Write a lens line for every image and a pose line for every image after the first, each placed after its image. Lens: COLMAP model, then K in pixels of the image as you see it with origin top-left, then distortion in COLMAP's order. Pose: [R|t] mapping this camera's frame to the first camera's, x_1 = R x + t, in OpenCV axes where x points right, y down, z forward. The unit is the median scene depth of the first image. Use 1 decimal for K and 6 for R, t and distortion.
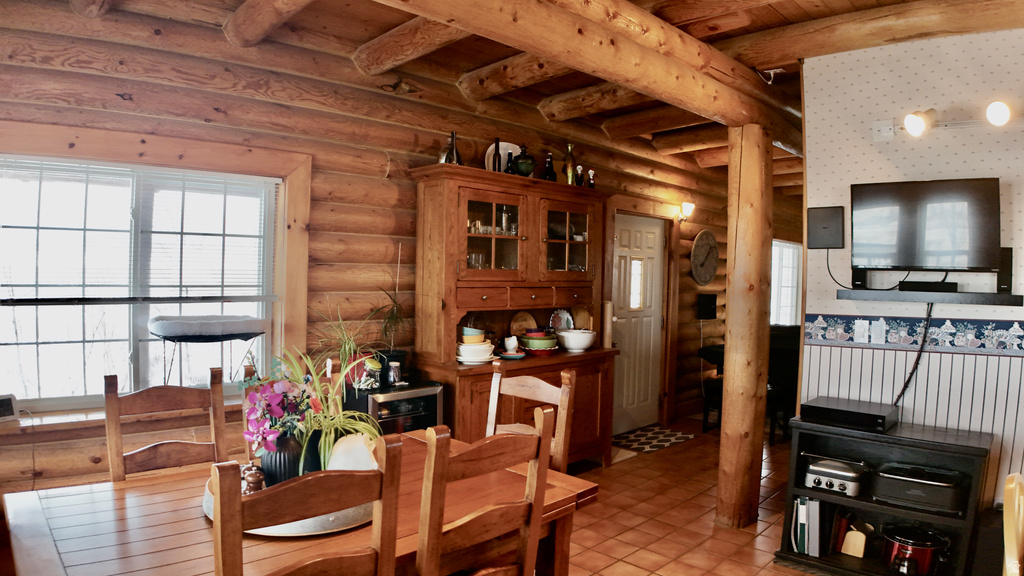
lens RADIAL K [[642.4, 0, 518.1], [0, 642.4, 289.0], [0, 0, 1]] dist [-0.159754, -0.004522]
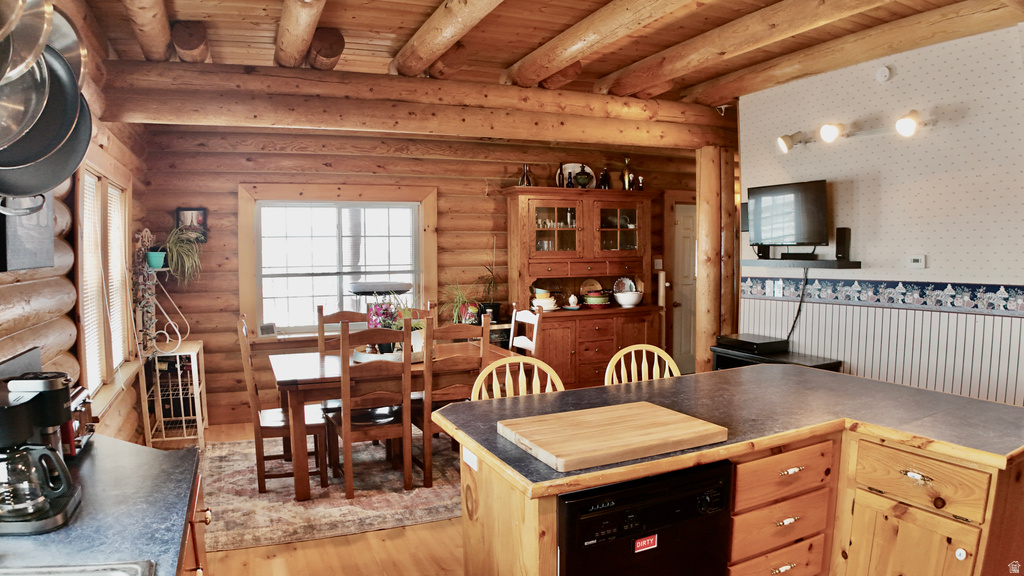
lens RADIAL K [[642.4, 0, 520.2], [0, 642.4, 281.7], [0, 0, 1]] dist [-0.159754, -0.004522]
pose [[0.934433, -0.010360, -0.355988, 0.482294], [0.019394, 0.999574, 0.021817, 0.009074], [0.355610, -0.027291, 0.934236, -0.526579]]
